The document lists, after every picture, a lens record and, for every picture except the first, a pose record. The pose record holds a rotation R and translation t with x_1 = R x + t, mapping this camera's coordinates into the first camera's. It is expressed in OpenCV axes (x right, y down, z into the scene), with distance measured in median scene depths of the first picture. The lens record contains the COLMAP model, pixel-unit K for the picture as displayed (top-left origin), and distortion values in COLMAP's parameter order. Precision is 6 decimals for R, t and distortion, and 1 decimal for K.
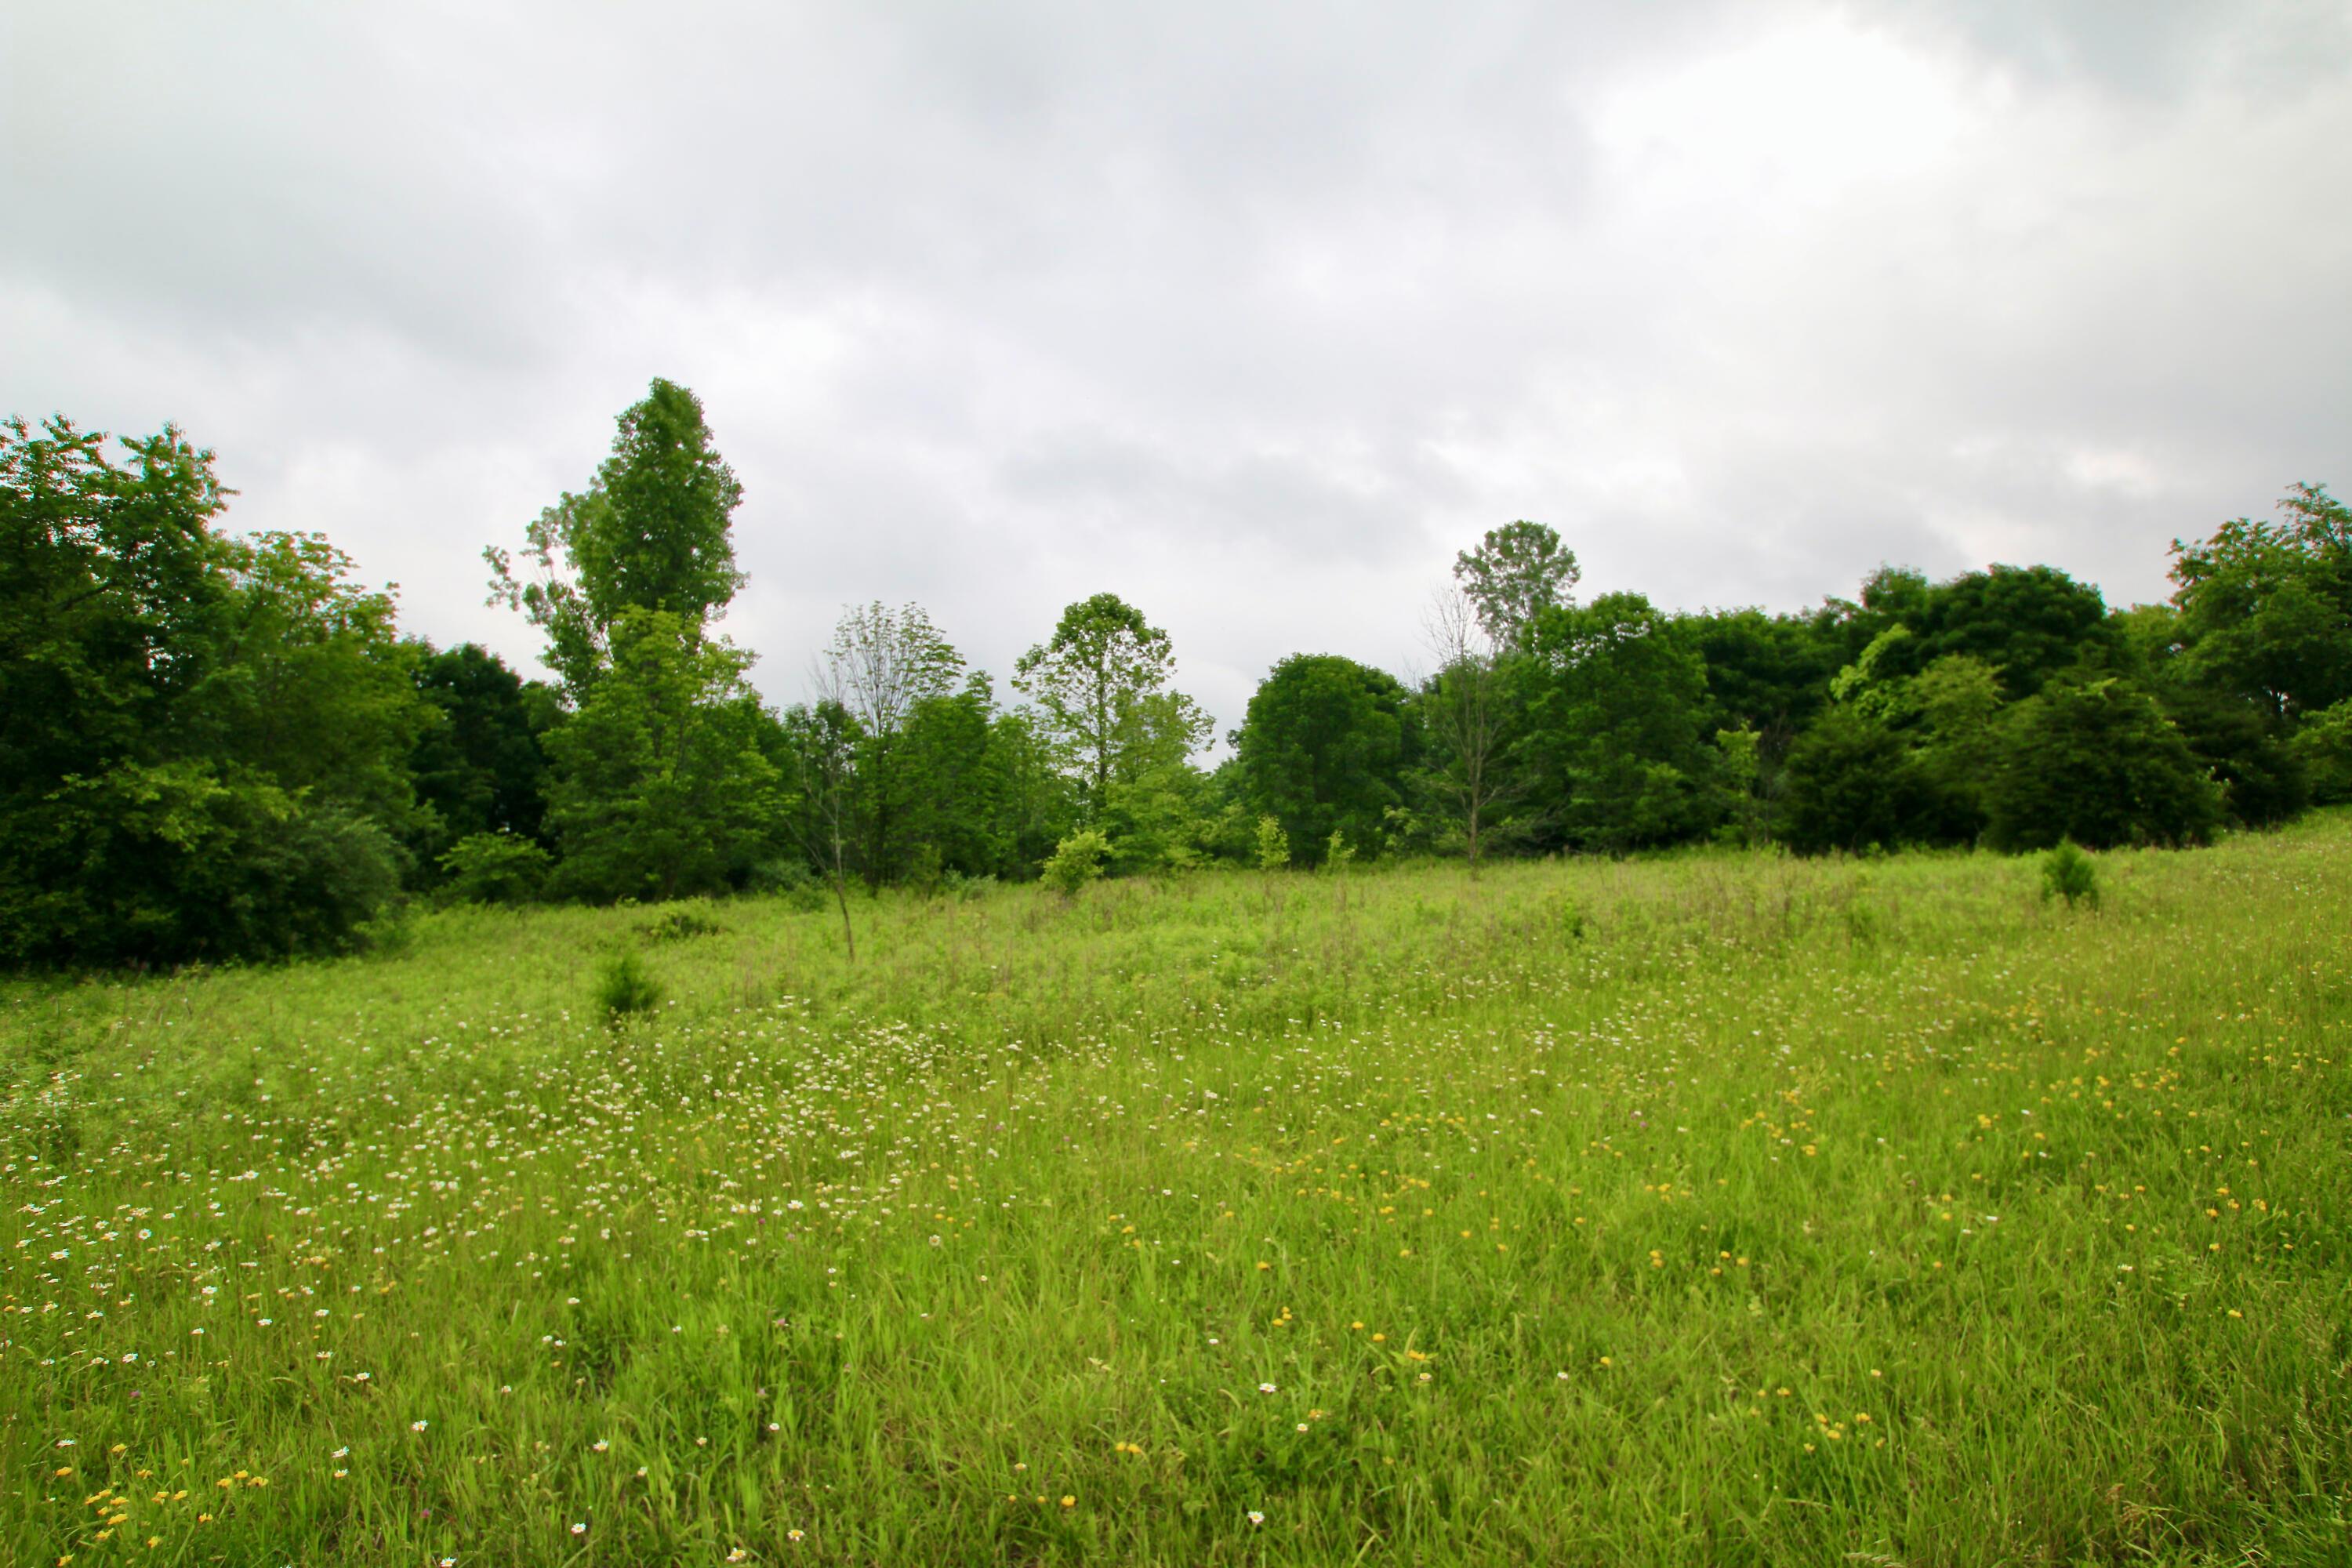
lens RADIAL K [[1206.8, 0, 1197.2], [0, 1206.8, 779.9], [0, 0, 1]] dist [-0.065245, 0.027589]
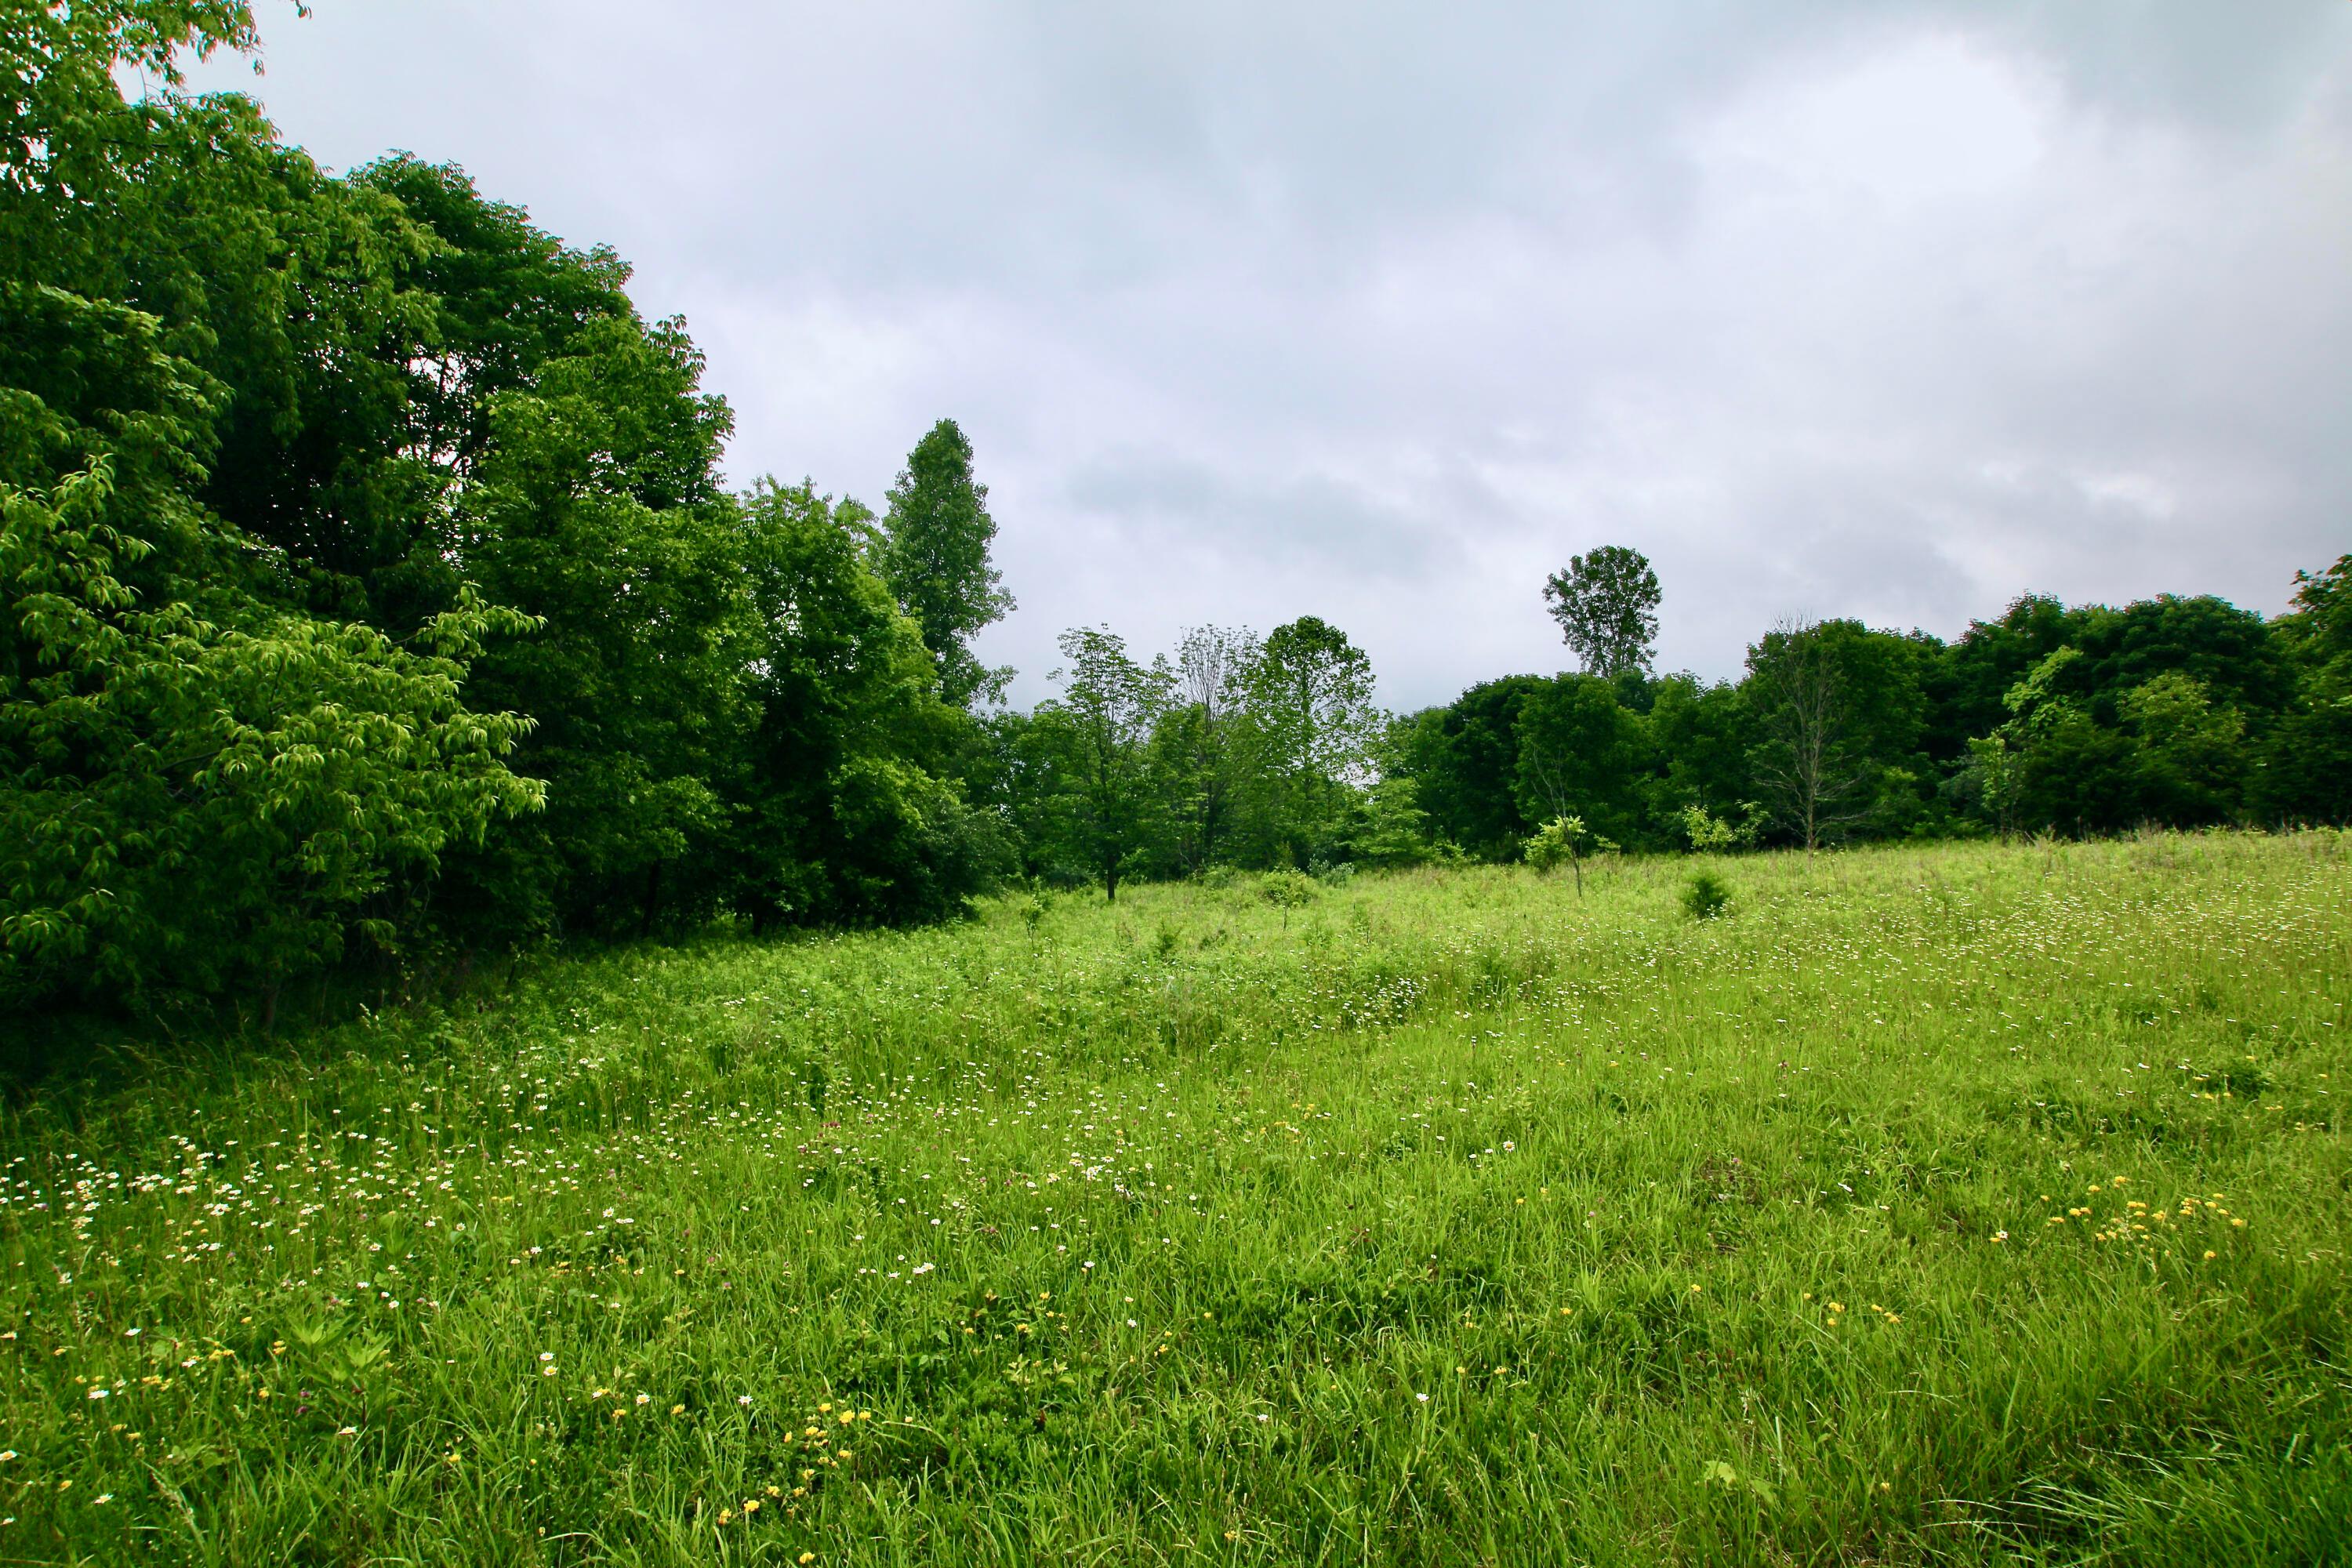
lens RADIAL K [[1206.8, 0, 1195.1], [0, 1206.8, 789.6], [0, 0, 1]] dist [-0.065245, 0.027589]
pose [[0.999776, -0.002463, 0.021017, -0.432056], [0.002599, 0.999976, -0.006414, 0.018987], [-0.021001, 0.006467, 0.999759, -0.177336]]
